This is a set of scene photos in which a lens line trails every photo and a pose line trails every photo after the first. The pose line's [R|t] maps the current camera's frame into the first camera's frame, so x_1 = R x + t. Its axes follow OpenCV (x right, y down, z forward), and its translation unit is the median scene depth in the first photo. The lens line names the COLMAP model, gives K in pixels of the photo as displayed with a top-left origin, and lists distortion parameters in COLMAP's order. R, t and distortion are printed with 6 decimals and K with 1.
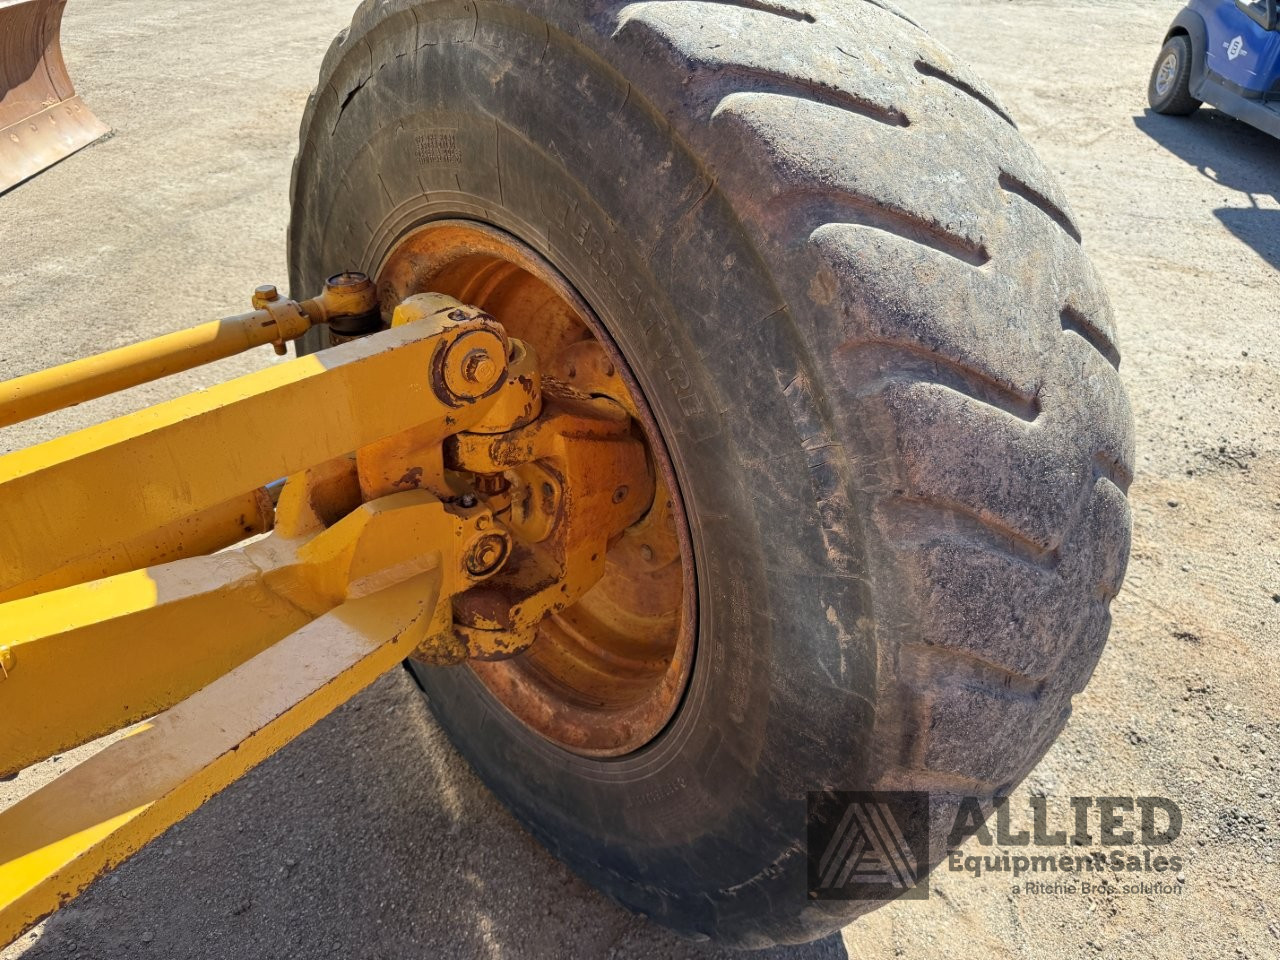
lens RADIAL K [[922.2, 0, 616.9], [0, 922.2, 485.6], [0, 0, 1]] dist [0.060379, -0.073284]
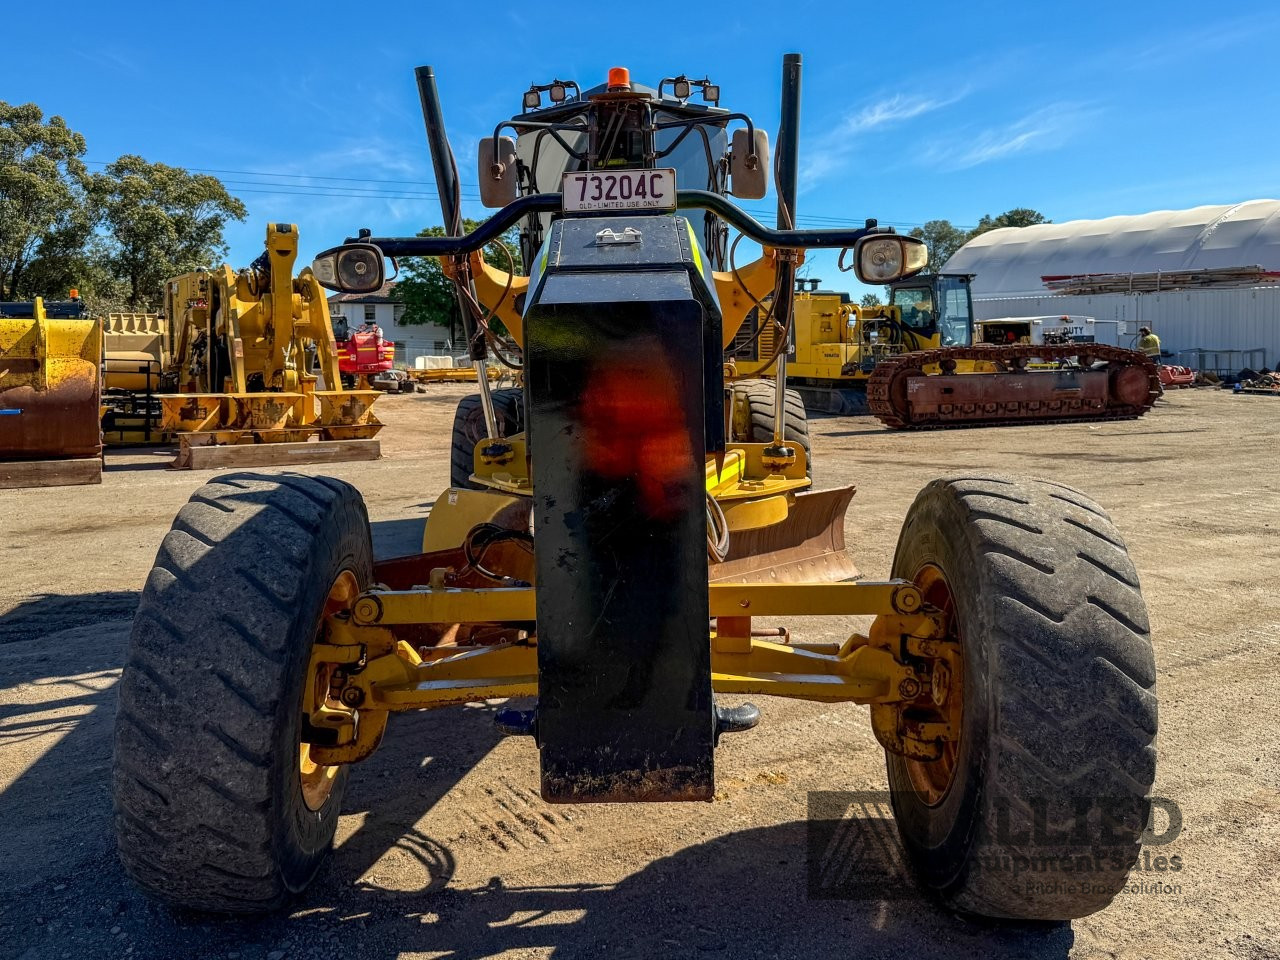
lens RADIAL K [[1405.8, 0, 618.5], [0, 1405.8, 387.1], [0, 0, 1]] dist [0.114928, -0.029133]
pose [[0.772940, 0.010816, -0.634387, 2.007063], [-0.352667, 0.838494, -0.415395, 1.514722], [0.527437, 0.544803, 0.651920, -2.818583]]
